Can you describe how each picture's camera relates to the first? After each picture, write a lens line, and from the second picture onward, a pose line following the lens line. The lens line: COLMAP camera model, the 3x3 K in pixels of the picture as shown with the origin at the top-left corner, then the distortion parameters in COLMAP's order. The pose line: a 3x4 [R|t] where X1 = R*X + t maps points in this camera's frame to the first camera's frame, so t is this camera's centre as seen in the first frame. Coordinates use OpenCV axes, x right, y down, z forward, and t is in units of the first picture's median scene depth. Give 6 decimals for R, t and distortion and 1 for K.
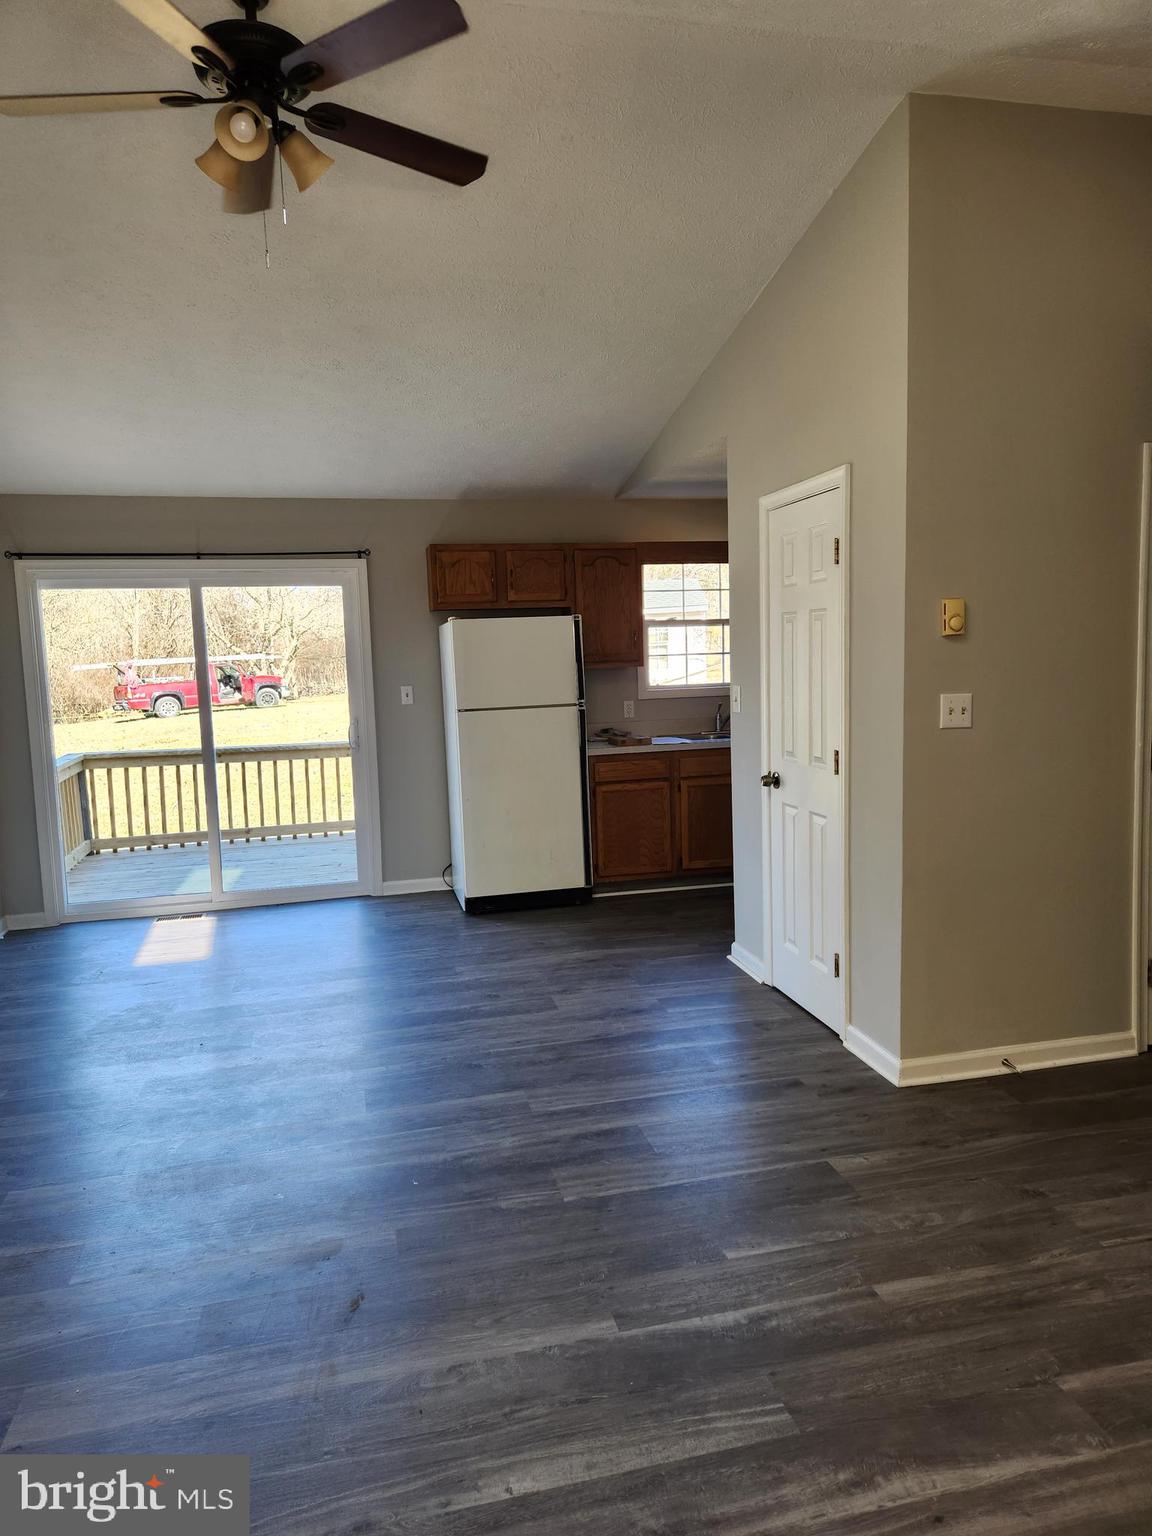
lens RADIAL K [[1018.5, 0, 578.0], [0, 1018.5, 763.1], [0, 0, 1]] dist [0.080076, -0.056917]
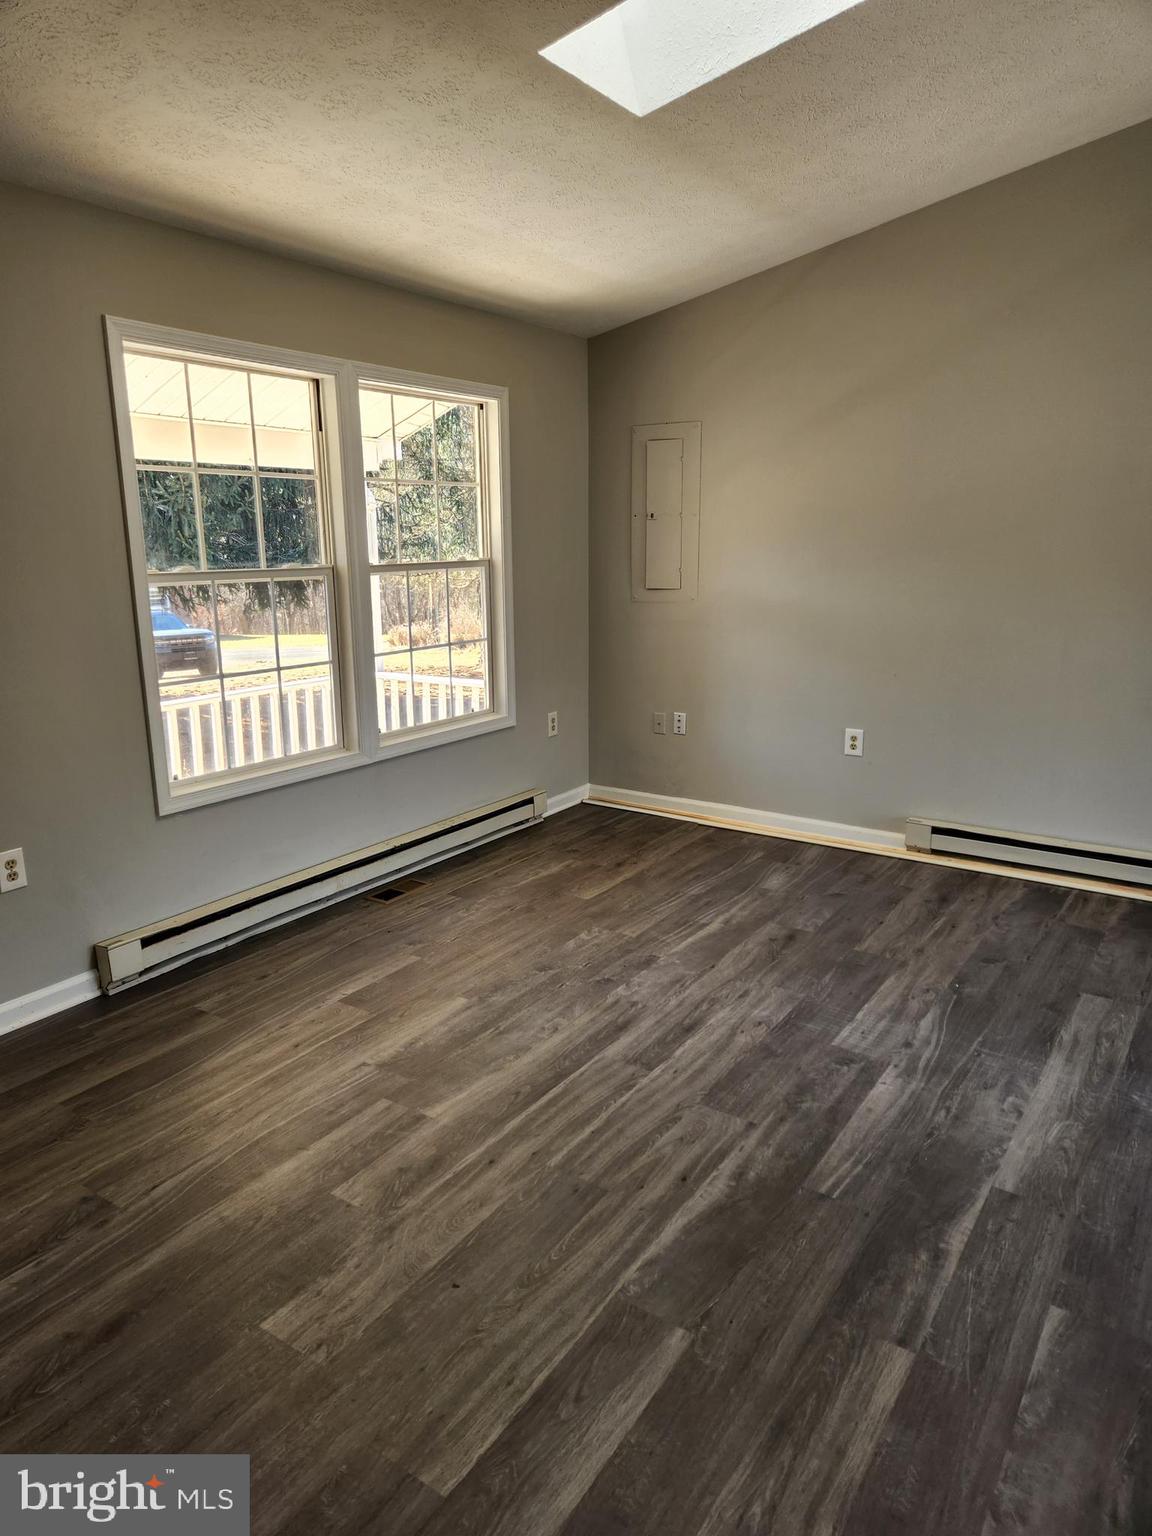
lens RADIAL K [[1018.5, 0, 586.7], [0, 1018.5, 767.4], [0, 0, 1]] dist [0.080076, -0.056917]
pose [[-0.730465, 0.193321, -0.655018, 1.033159], [-0.044876, 0.943440, 0.328491, -0.209043], [0.681474, 0.269346, -0.680475, 1.418928]]
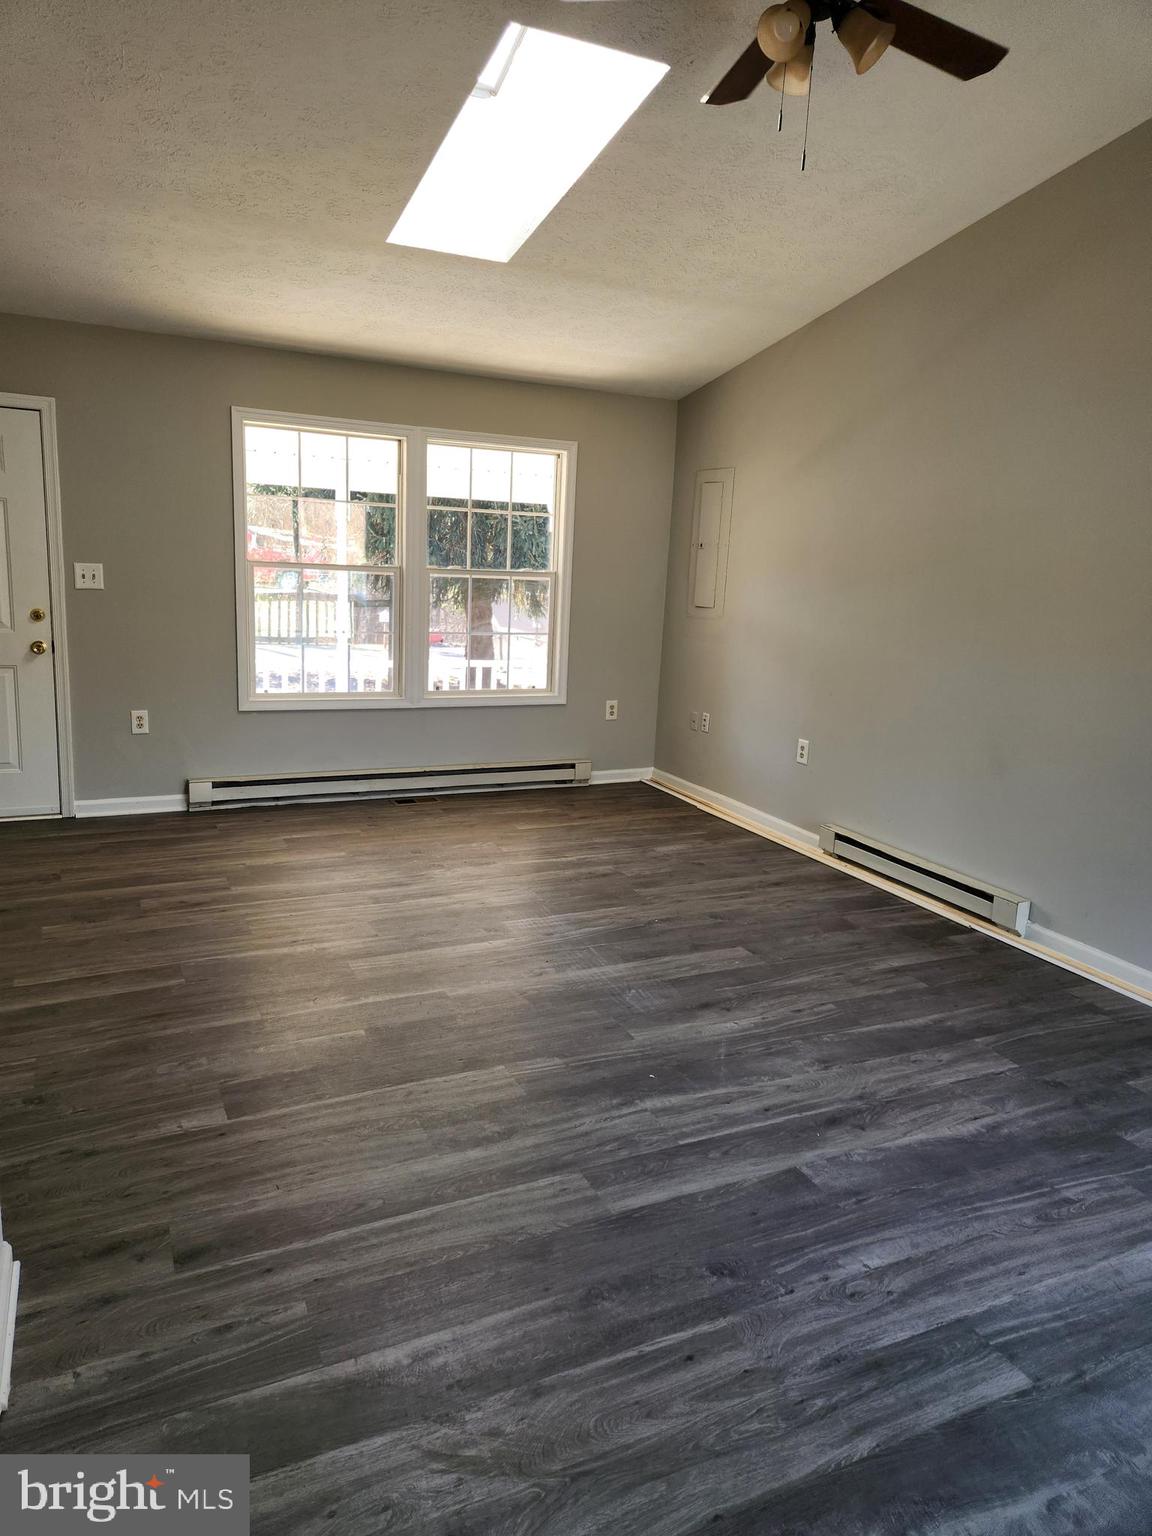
lens RADIAL K [[1018.5, 0, 576.6], [0, 1018.5, 766.9], [0, 0, 1]] dist [0.080076, -0.056917]
pose [[-0.976652, 0.033951, -0.212130, 0.173129], [-0.035833, 0.947856, 0.316678, -0.293478], [0.211820, 0.316885, -0.924509, 2.533565]]
